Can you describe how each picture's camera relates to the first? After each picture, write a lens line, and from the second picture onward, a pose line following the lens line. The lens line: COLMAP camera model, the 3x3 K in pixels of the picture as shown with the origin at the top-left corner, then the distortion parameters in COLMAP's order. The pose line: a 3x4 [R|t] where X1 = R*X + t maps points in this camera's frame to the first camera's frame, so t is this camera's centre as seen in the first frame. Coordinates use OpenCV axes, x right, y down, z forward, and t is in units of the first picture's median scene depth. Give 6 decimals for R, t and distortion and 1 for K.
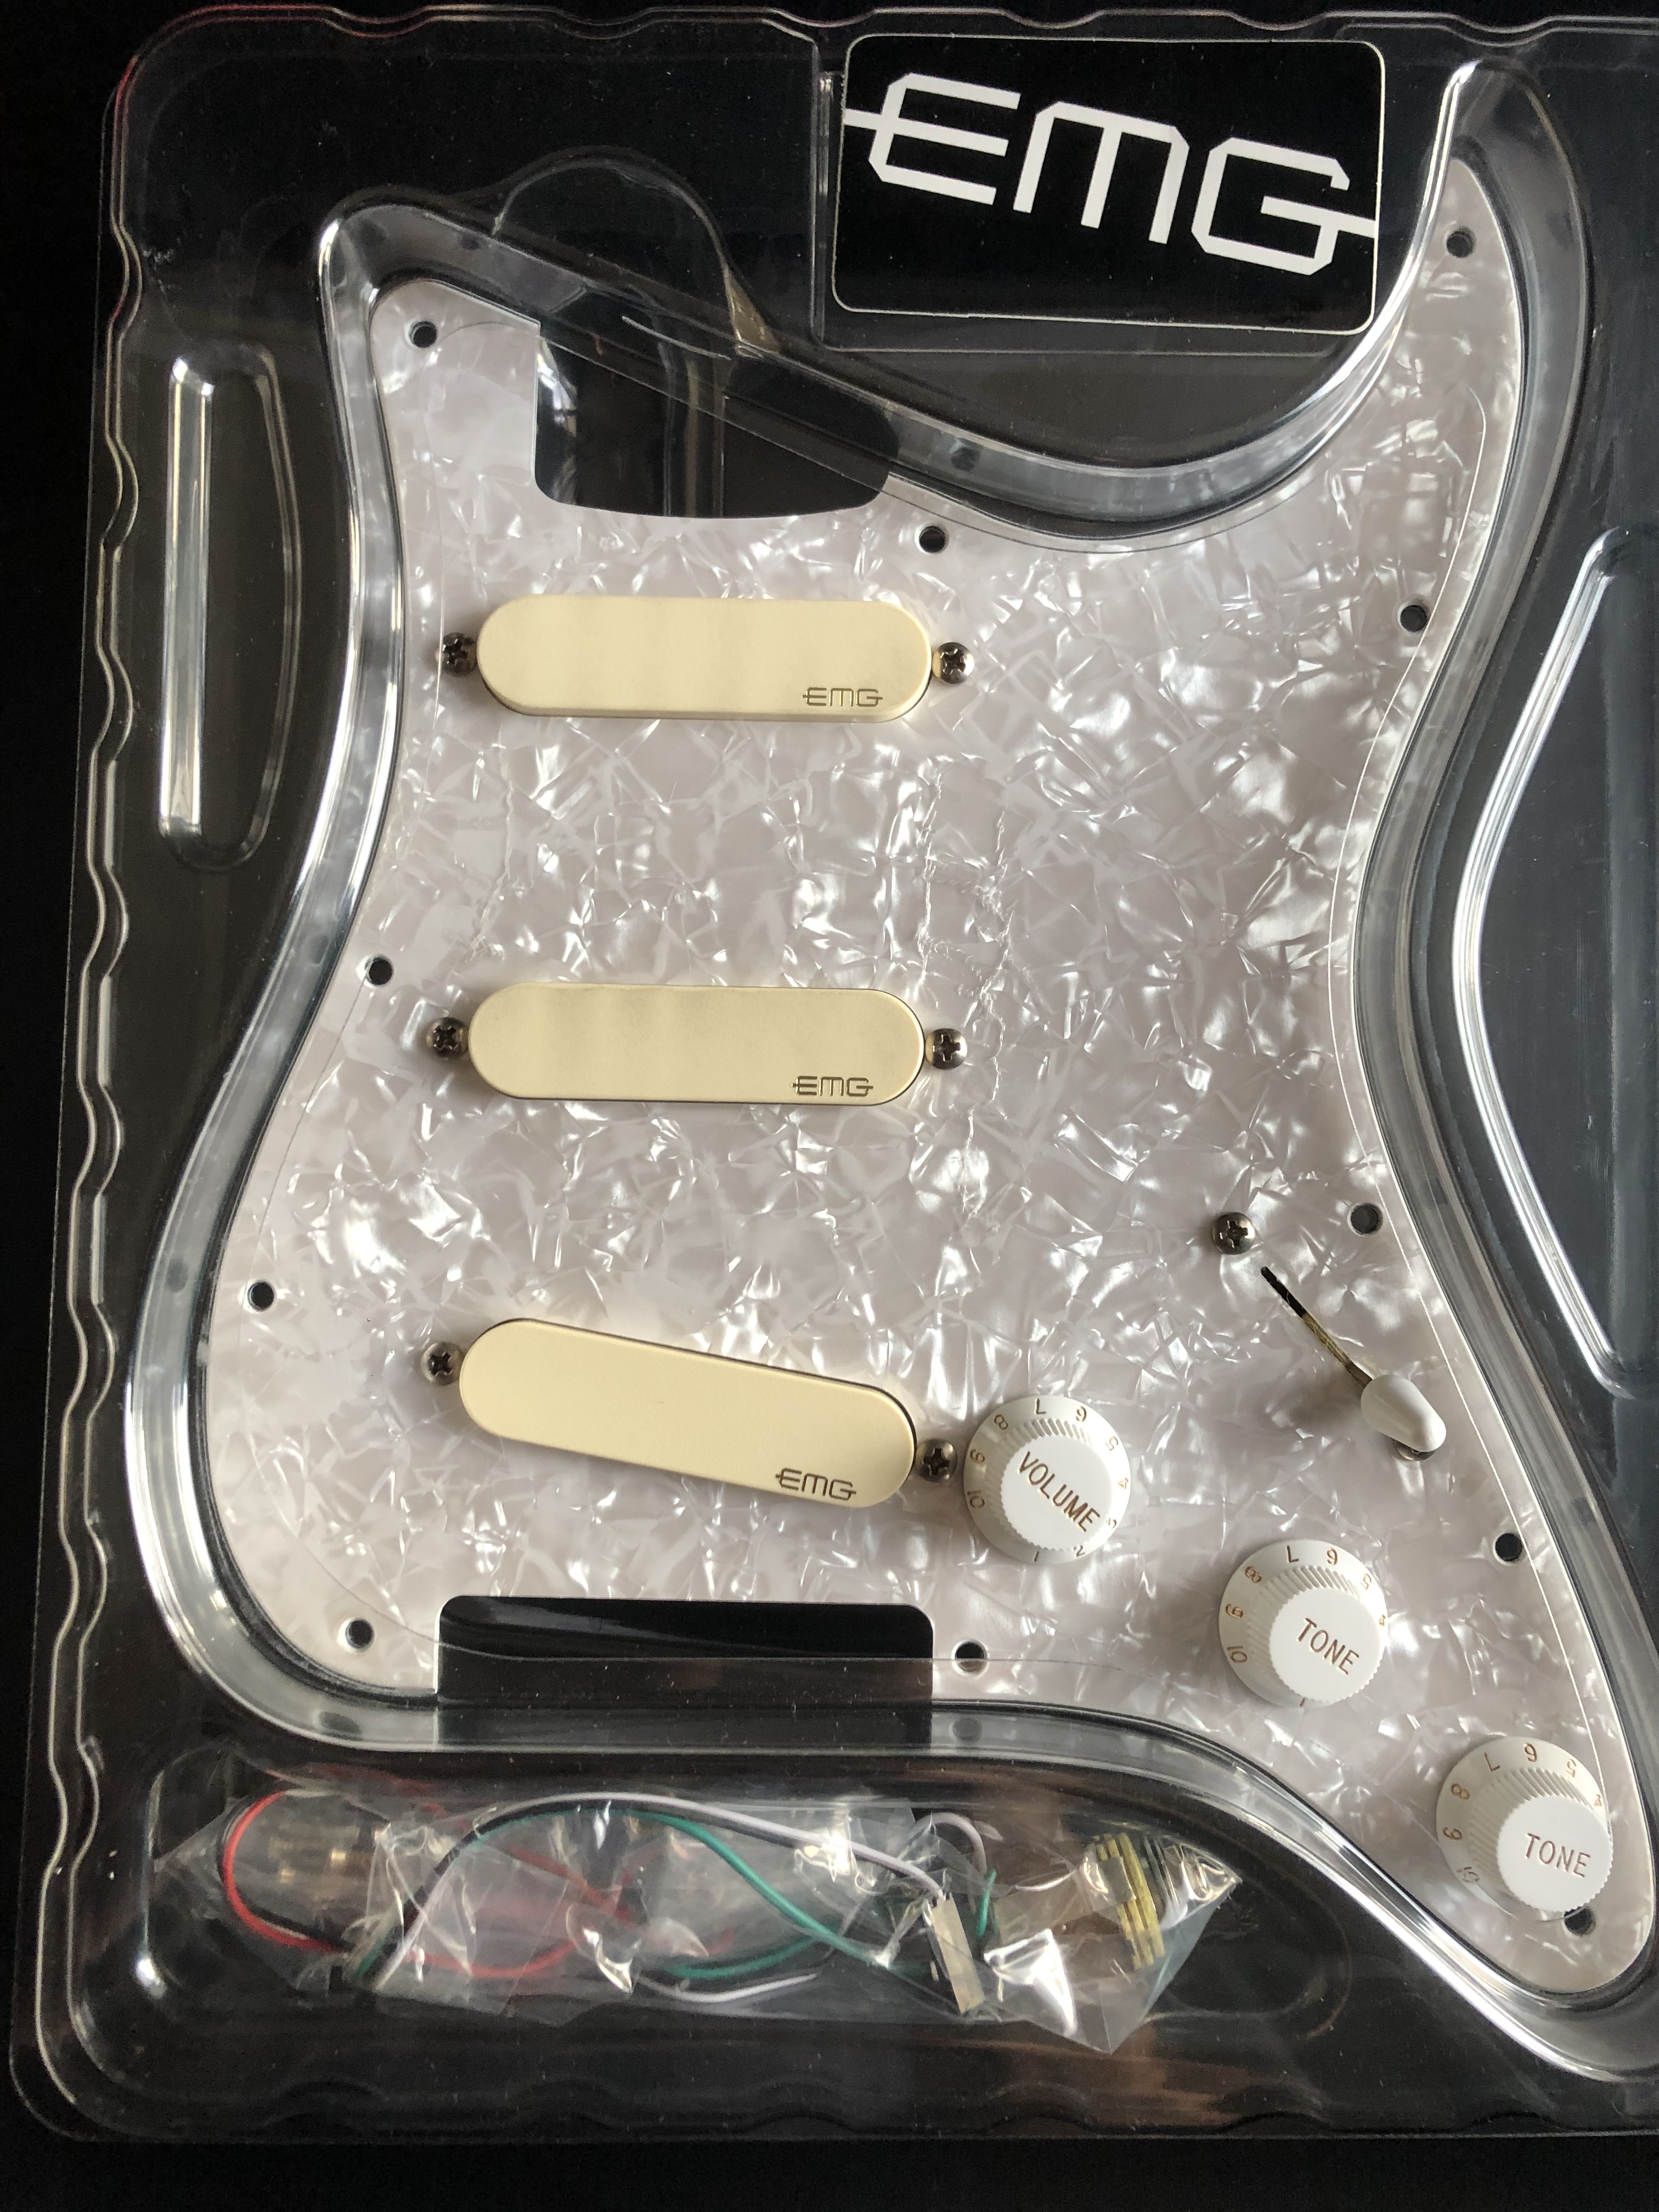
lens RADIAL K [[1781.7, 0, 827.5], [0, 1781.7, 1103.9], [0, 0, 1]] dist [-0.015433, 0.014108]
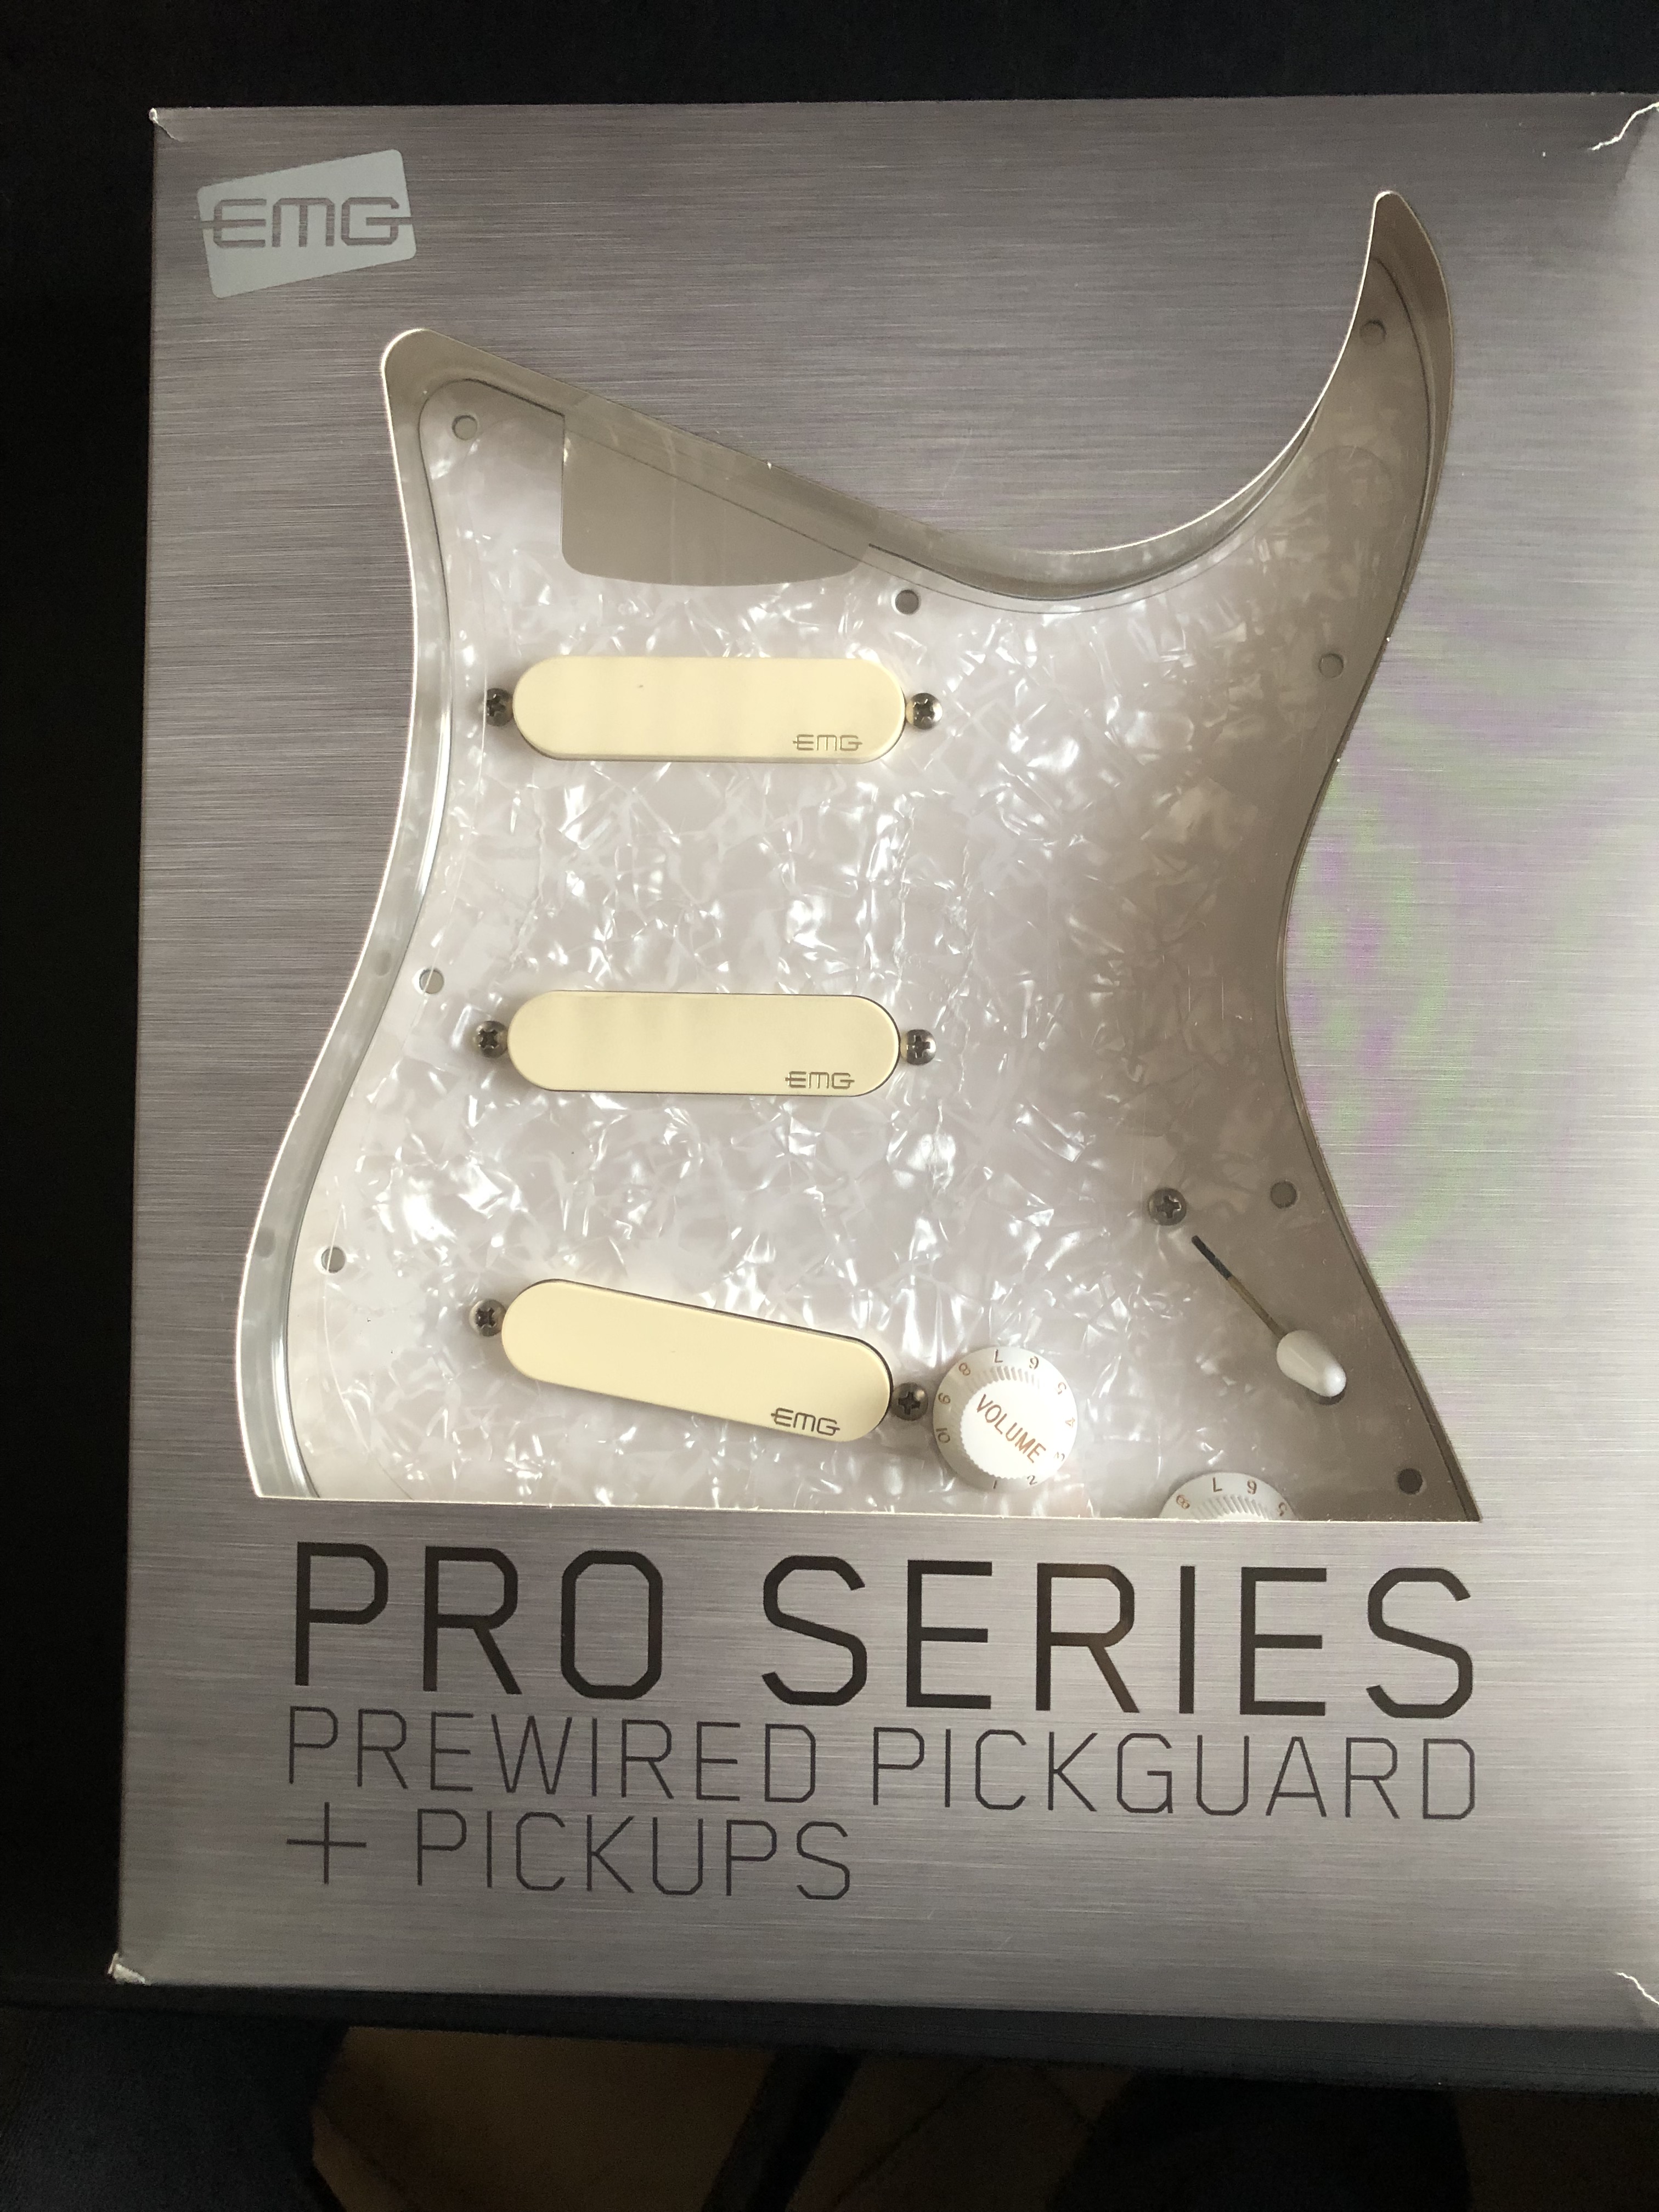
lens RADIAL K [[1781.7, 0, 831.3], [0, 1781.7, 1108.0], [0, 0, 1]] dist [-0.015433, 0.014108]
pose [[0.999293, -0.001848, -0.037562, 0.053197], [0.002680, 0.999752, 0.022106, -0.017060], [0.037512, -0.022191, 0.999050, -0.155935]]
